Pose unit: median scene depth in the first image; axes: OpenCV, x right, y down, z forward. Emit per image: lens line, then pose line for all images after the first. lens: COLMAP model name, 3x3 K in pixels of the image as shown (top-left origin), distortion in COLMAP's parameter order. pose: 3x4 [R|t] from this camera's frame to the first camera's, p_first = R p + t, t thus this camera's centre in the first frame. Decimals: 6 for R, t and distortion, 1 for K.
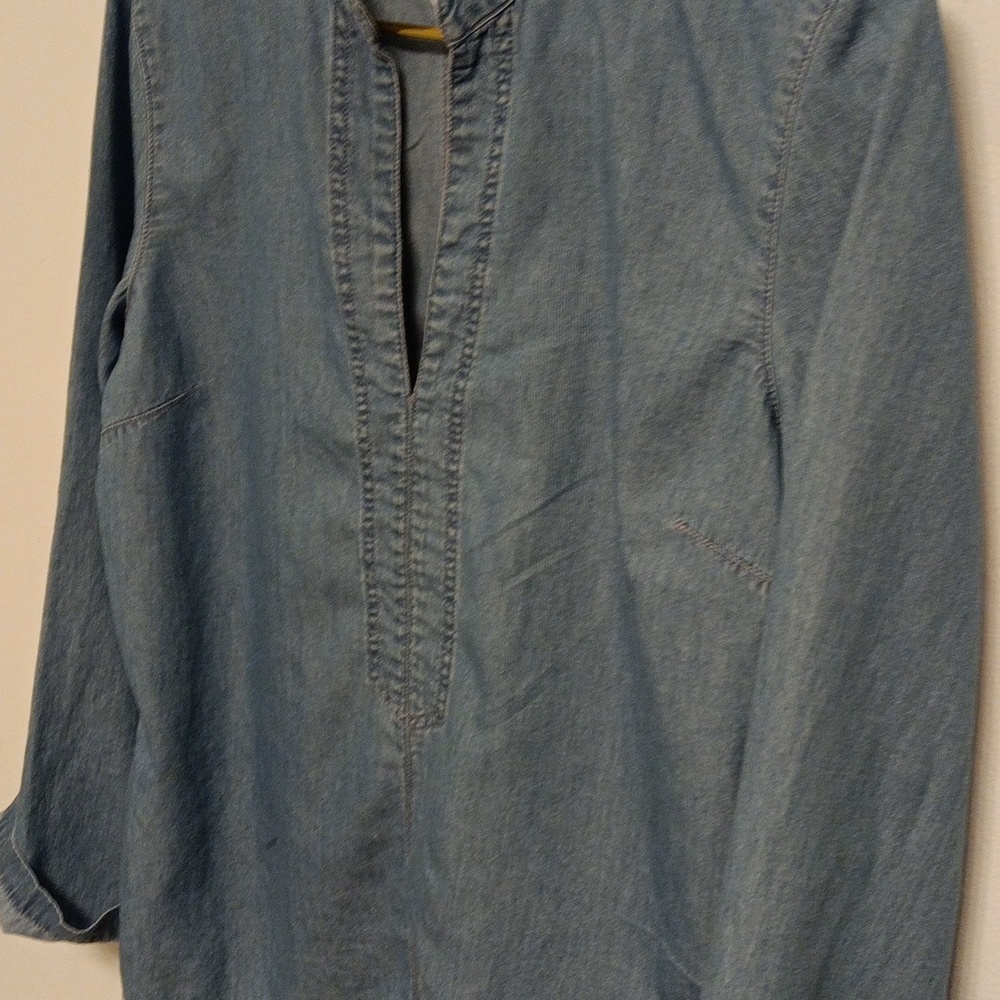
lens RADIAL K [[1613.8, 0, 500.0], [0, 1613.8, 500.0], [0, 0, 1]] dist [0.027165, -0.305086]
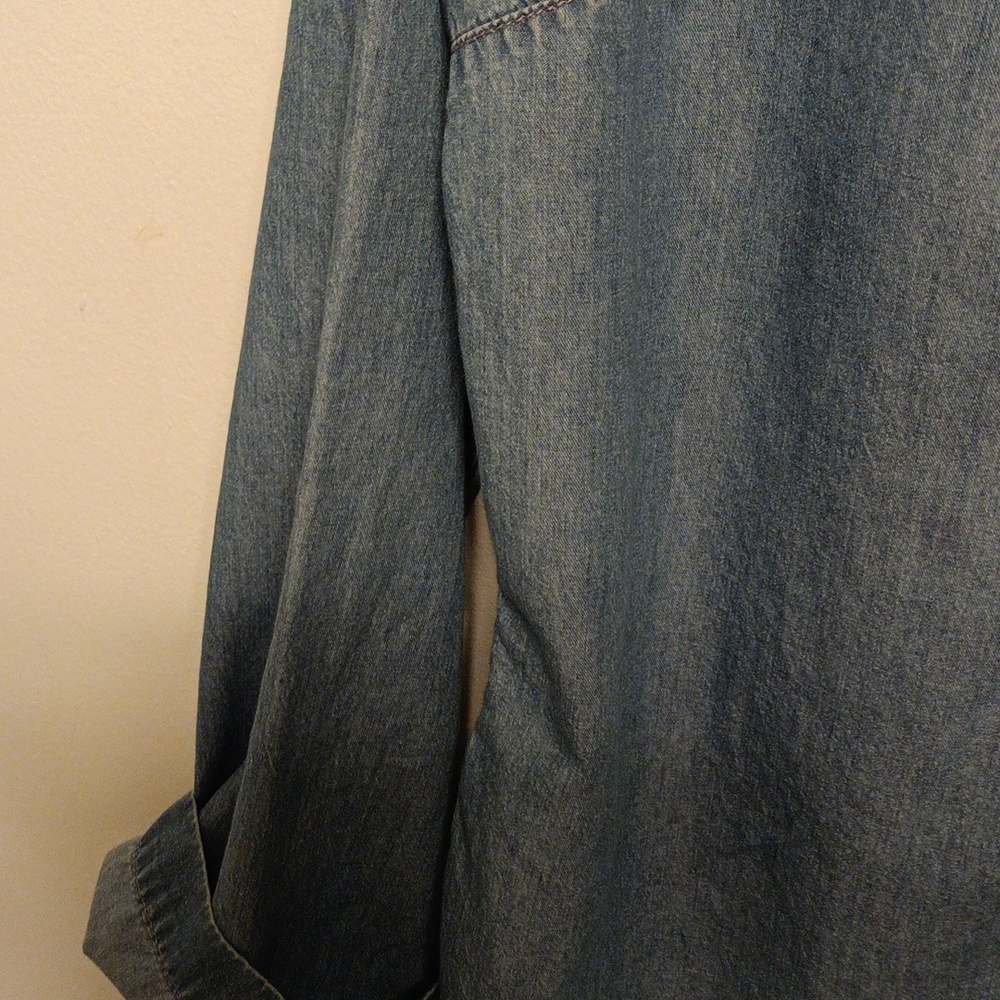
lens RADIAL K [[1613.8, 0, 500.0], [0, 1613.8, 500.0], [0, 0, 1]] dist [0.027165, -0.305086]
pose [[0.965500, -0.132263, 0.224313, -0.348524], [0.088804, 0.977005, 0.193845, -0.005443], [-0.244793, -0.167237, 0.955043, 0.588439]]
